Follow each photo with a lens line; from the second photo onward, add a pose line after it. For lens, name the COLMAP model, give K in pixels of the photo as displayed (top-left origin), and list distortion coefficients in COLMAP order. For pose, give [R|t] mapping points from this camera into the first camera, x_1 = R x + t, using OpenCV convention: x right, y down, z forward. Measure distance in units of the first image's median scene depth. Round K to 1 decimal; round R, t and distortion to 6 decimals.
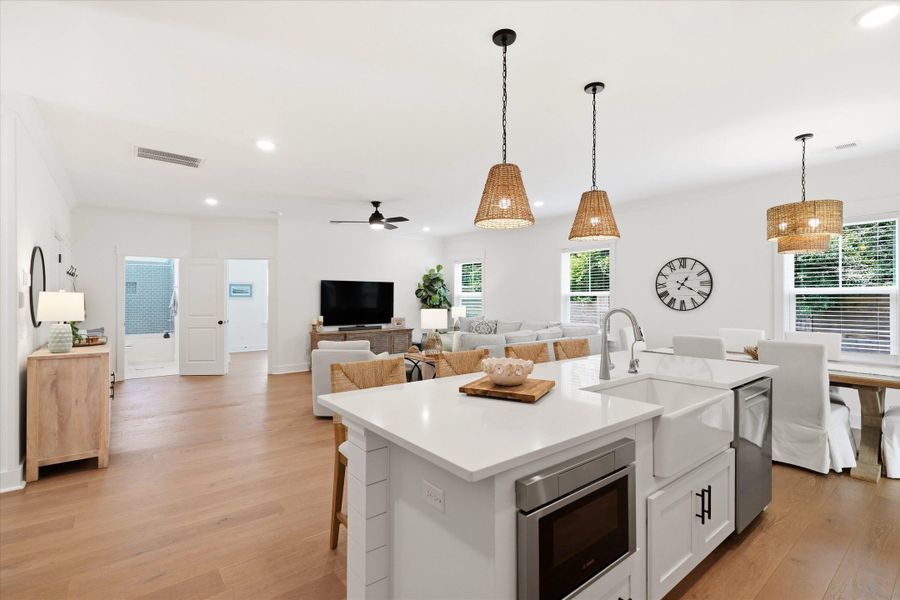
lens RADIAL K [[418.6, 0, 447.5], [0, 418.6, 296.9], [0, 0, 1]] dist [-0.000336, -0.000309]
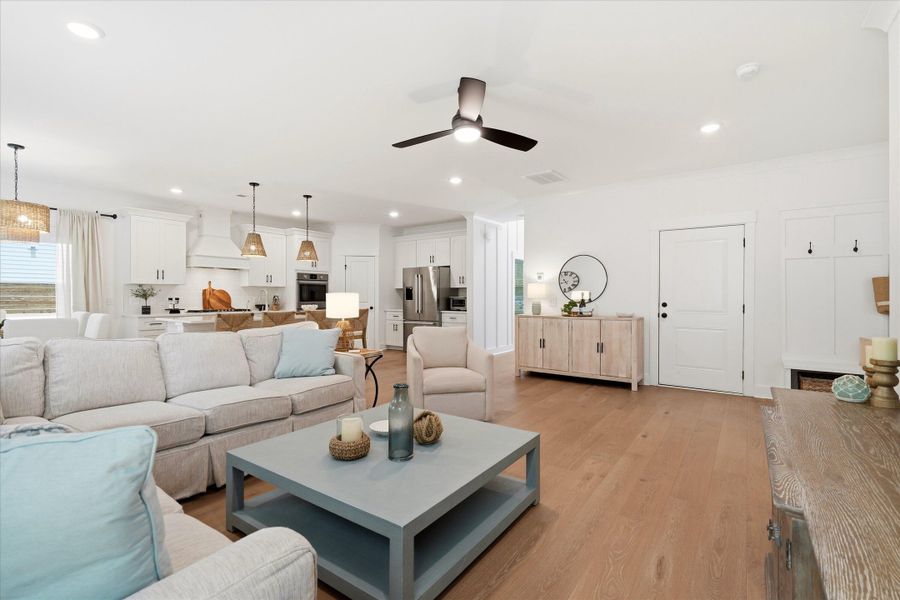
lens RADIAL K [[413.3, 0, 450.8], [0, 413.3, 295.6], [0, 0, 1]] dist [-0.003973, -0.000619]
pose [[-0.961172, -0.003148, -0.275931, -0.007562], [-0.001482, 0.999979, -0.006246, 0.023941], [0.275945, -0.005595, -0.961157, 1.170407]]
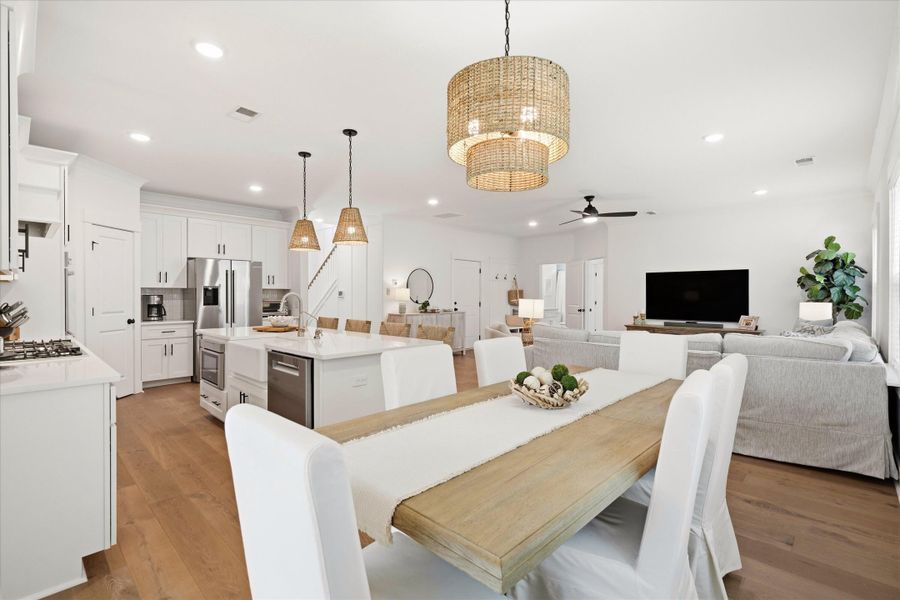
lens RADIAL K [[410.6, 0, 449.5], [0, 410.6, 297.1], [0, 0, 1]] dist [0.002644, -0.000642]
pose [[0.138046, 0.004448, -0.990416, 0.620425], [0.004617, 0.999976, 0.005135, 0.010916], [0.990415, -0.005282, 0.138022, 0.408489]]
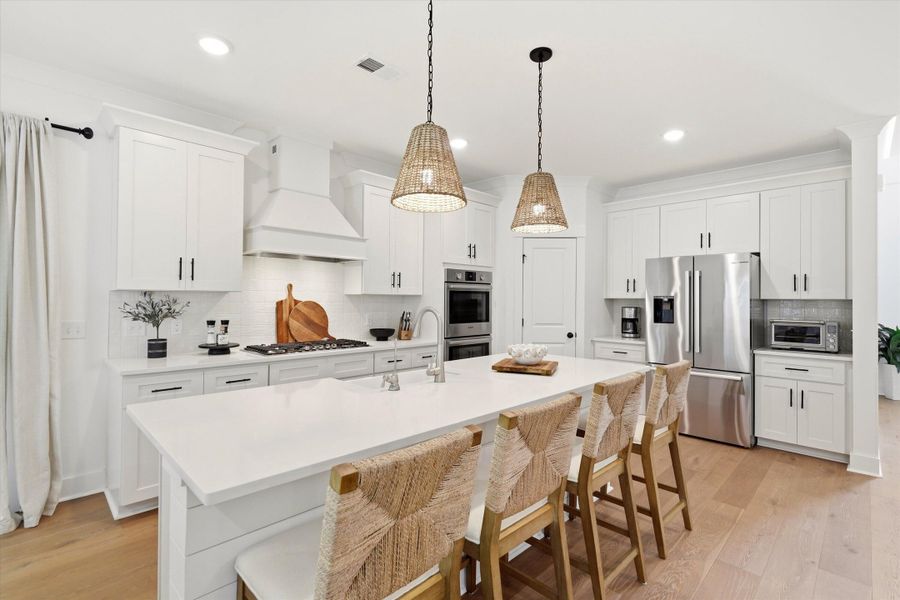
lens RADIAL K [[418.6, 0, 447.5], [0, 418.6, 296.9], [0, 0, 1]] dist [-0.000336, -0.000309]
pose [[-0.992890, -0.012033, -0.118426, 0.144464], [-0.010680, 0.999870, -0.012047, 0.003456], [0.118555, -0.010696, -0.992890, 0.589149]]
